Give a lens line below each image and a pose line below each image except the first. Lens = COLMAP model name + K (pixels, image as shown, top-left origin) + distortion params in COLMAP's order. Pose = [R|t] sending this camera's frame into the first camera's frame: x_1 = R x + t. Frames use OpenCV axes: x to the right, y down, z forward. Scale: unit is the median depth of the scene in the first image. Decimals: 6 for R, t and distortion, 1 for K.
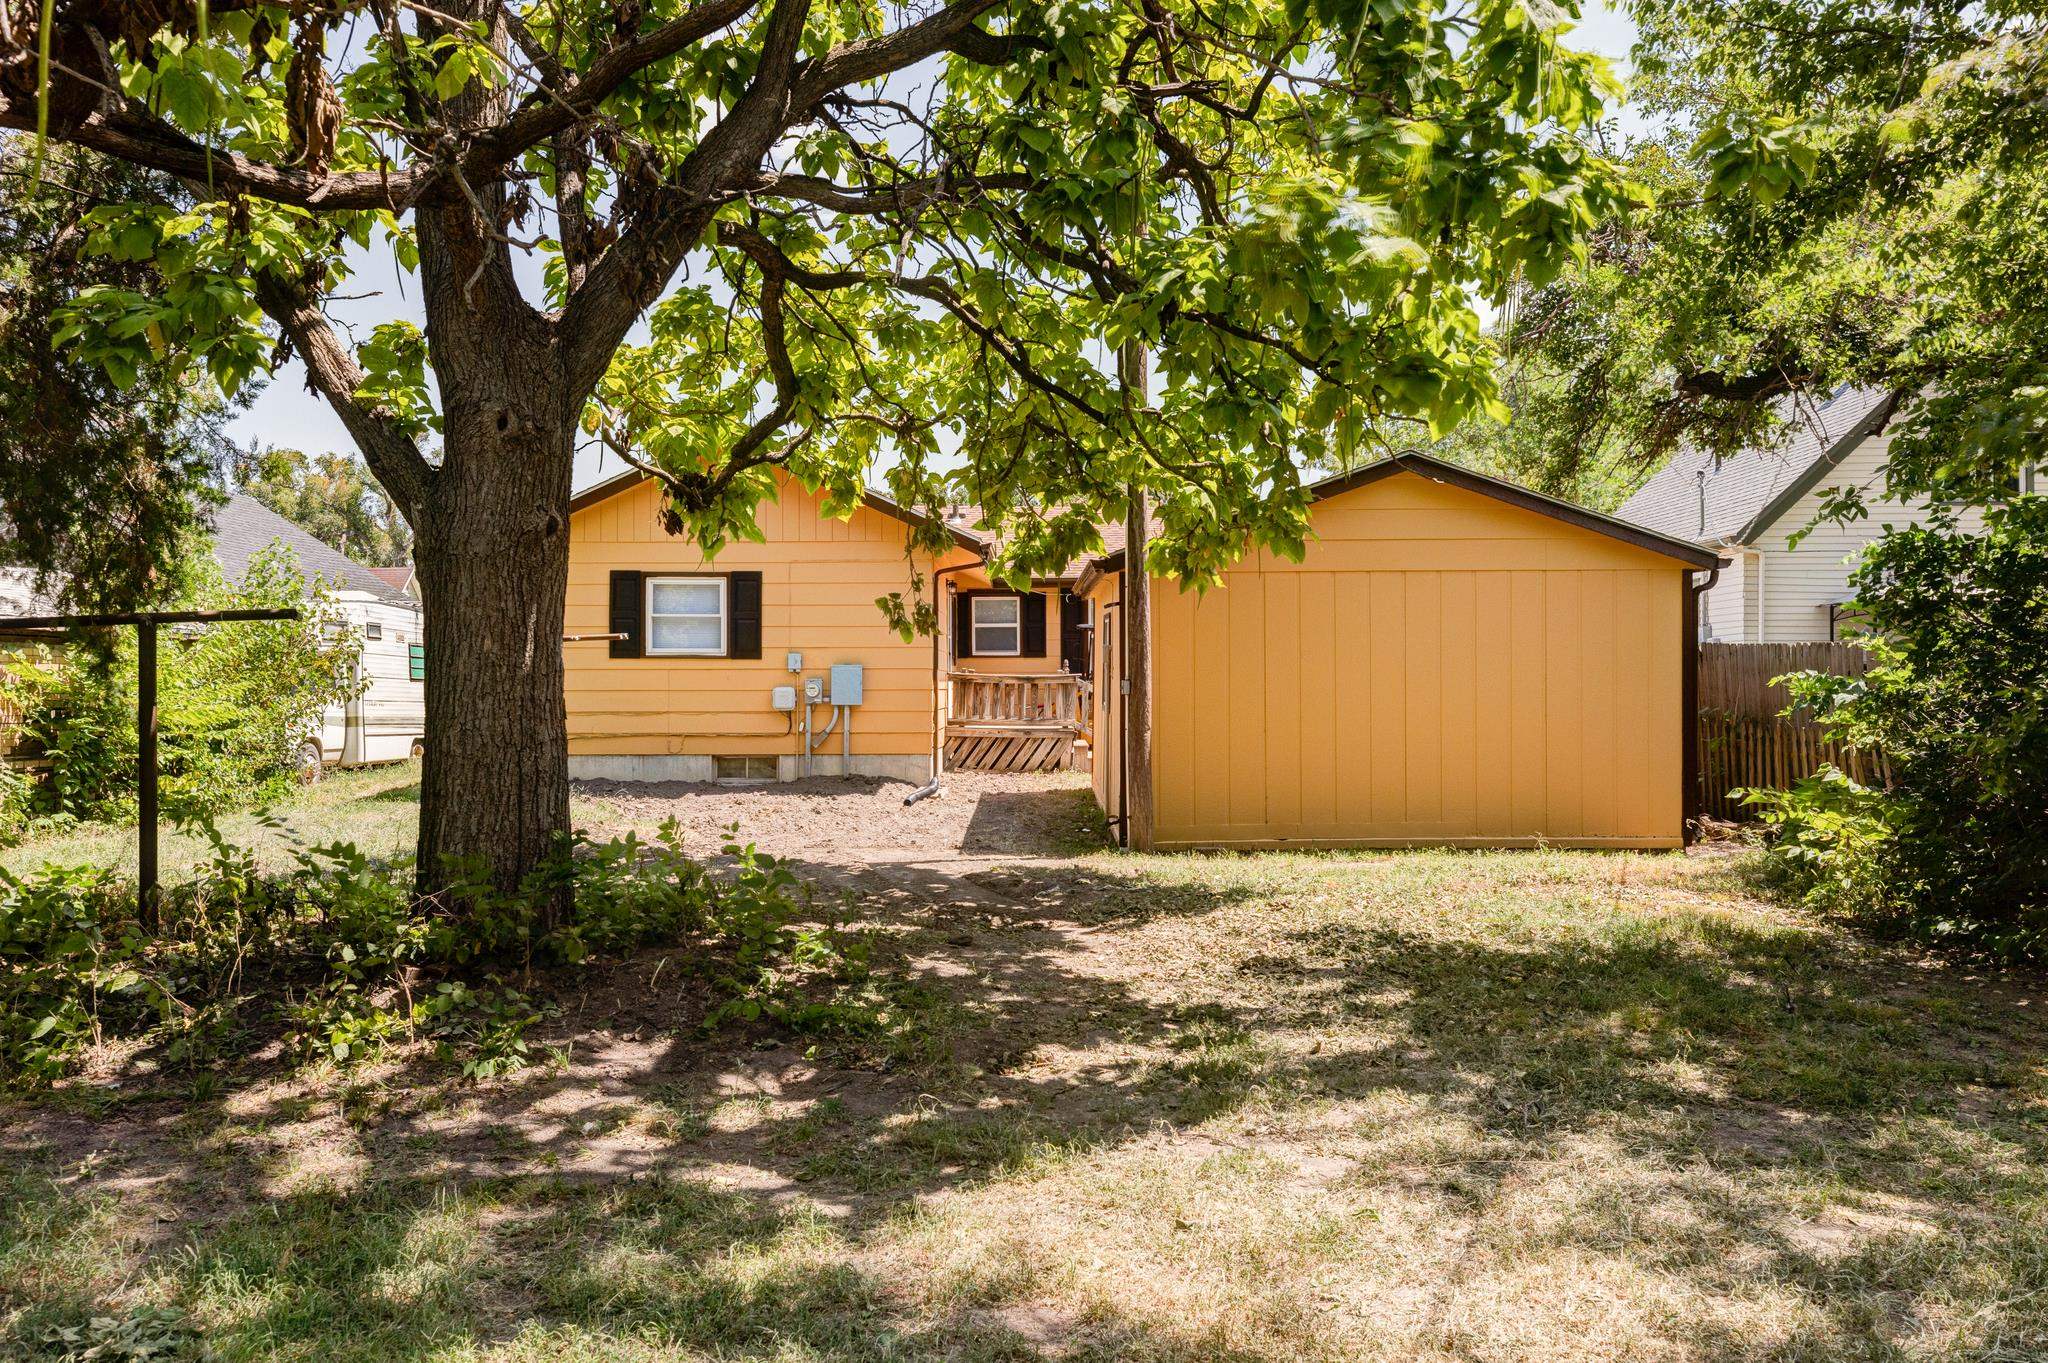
lens RADIAL K [[1607.4, 0, 1021.6], [0, 1607.4, 672.9], [0, 0, 1]] dist [-0.007980, -0.000639]
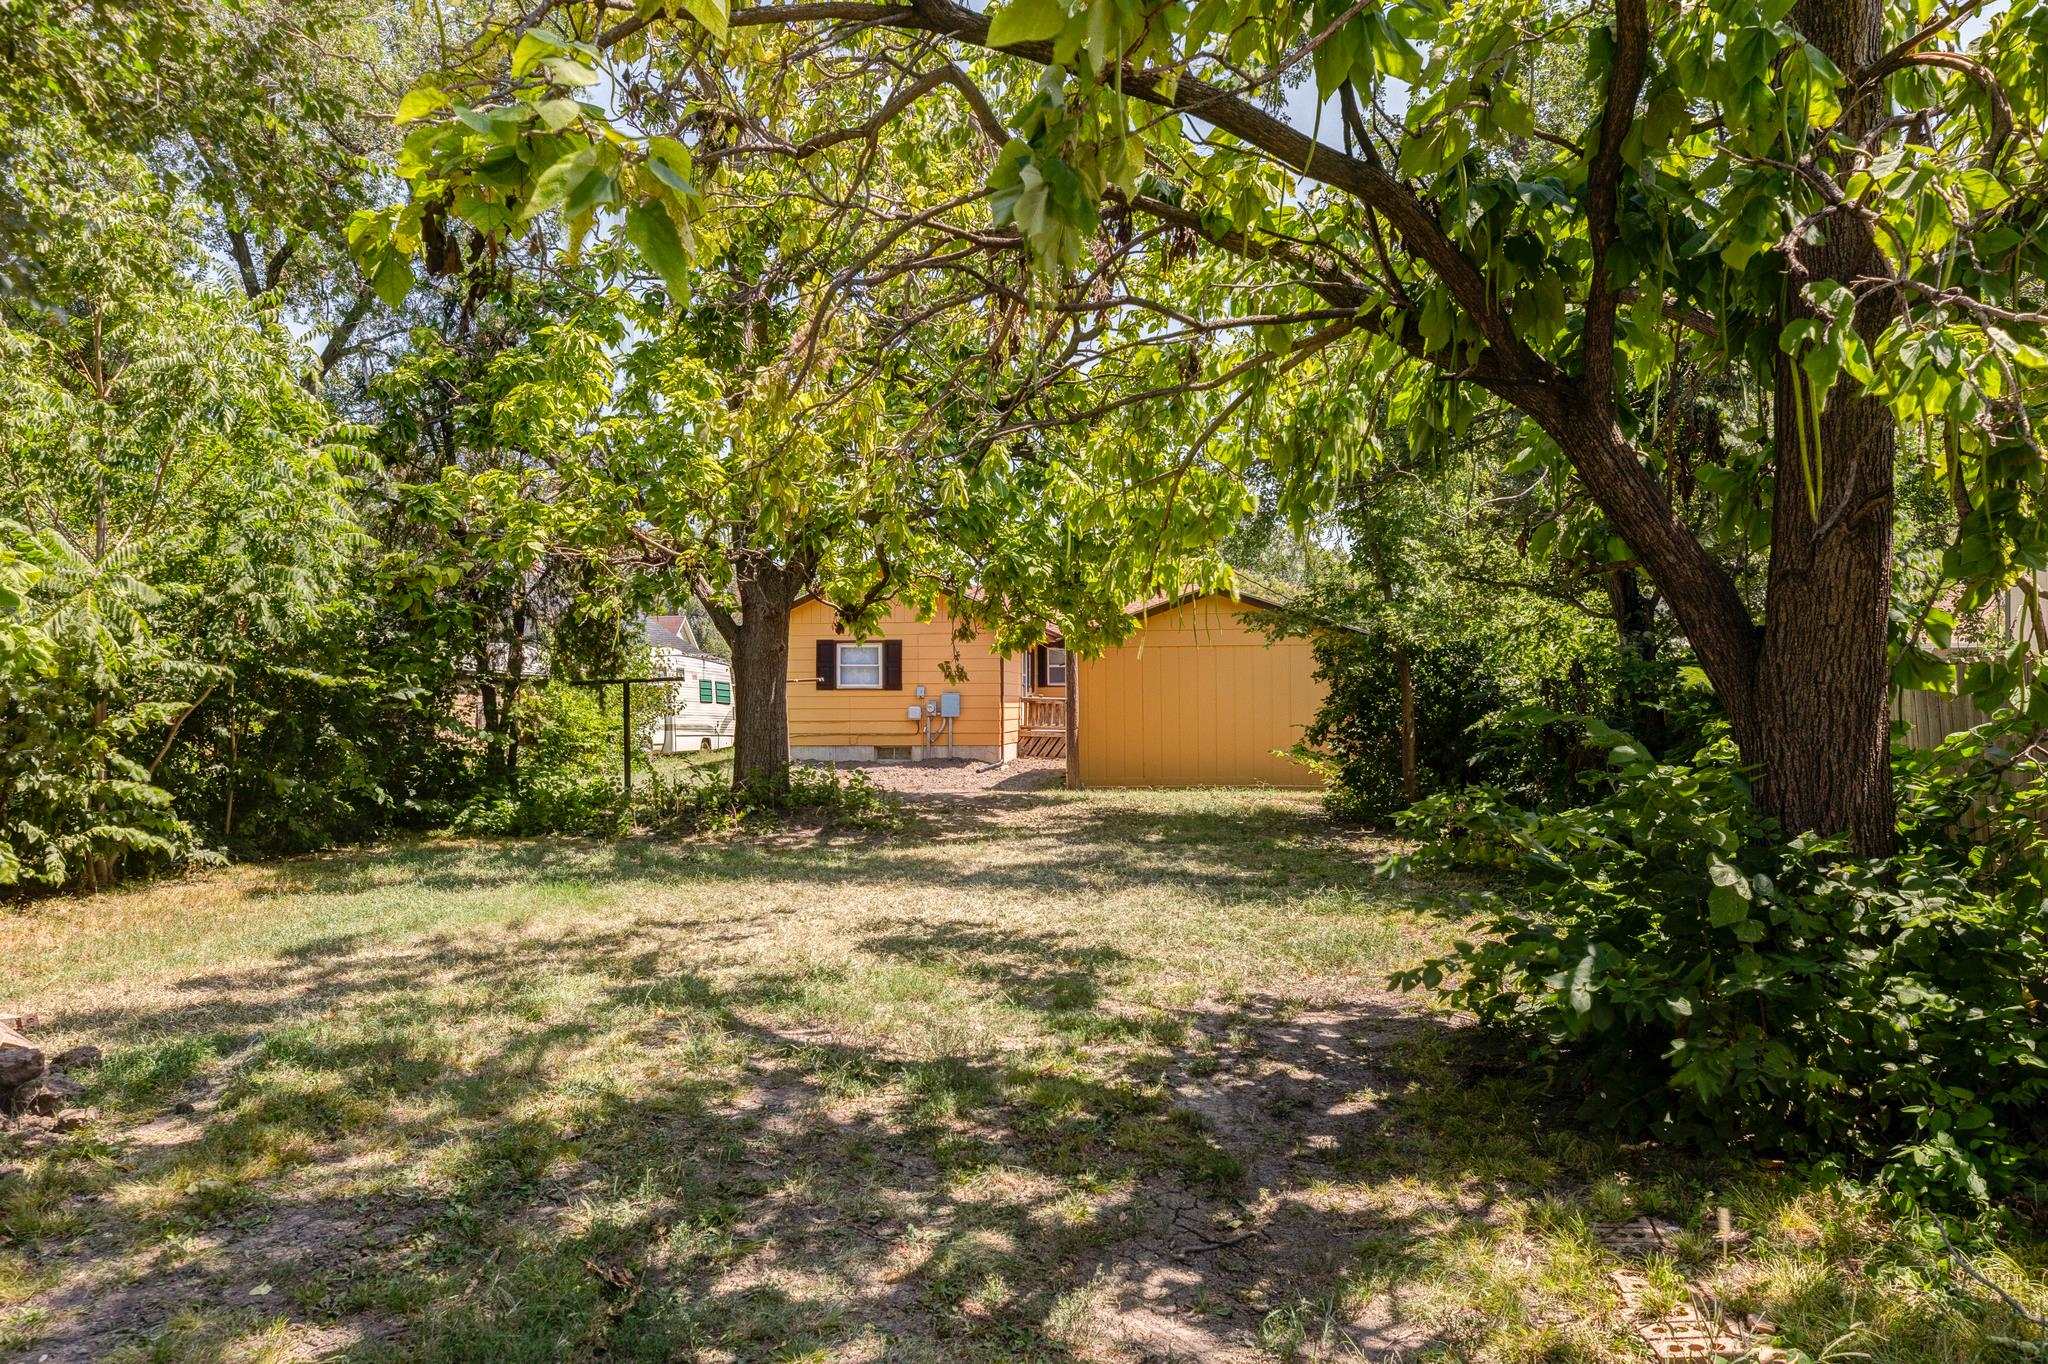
lens RADIAL K [[1413.7, 0, 1025.5], [0, 1413.7, 689.6], [0, 0, 1]] dist [0.001472, 0.000027]
pose [[0.993019, -0.004467, -0.117872, 0.154220], [0.004343, 0.999990, -0.001305, -0.006988], [0.117876, 0.000784, 0.993028, -0.512921]]
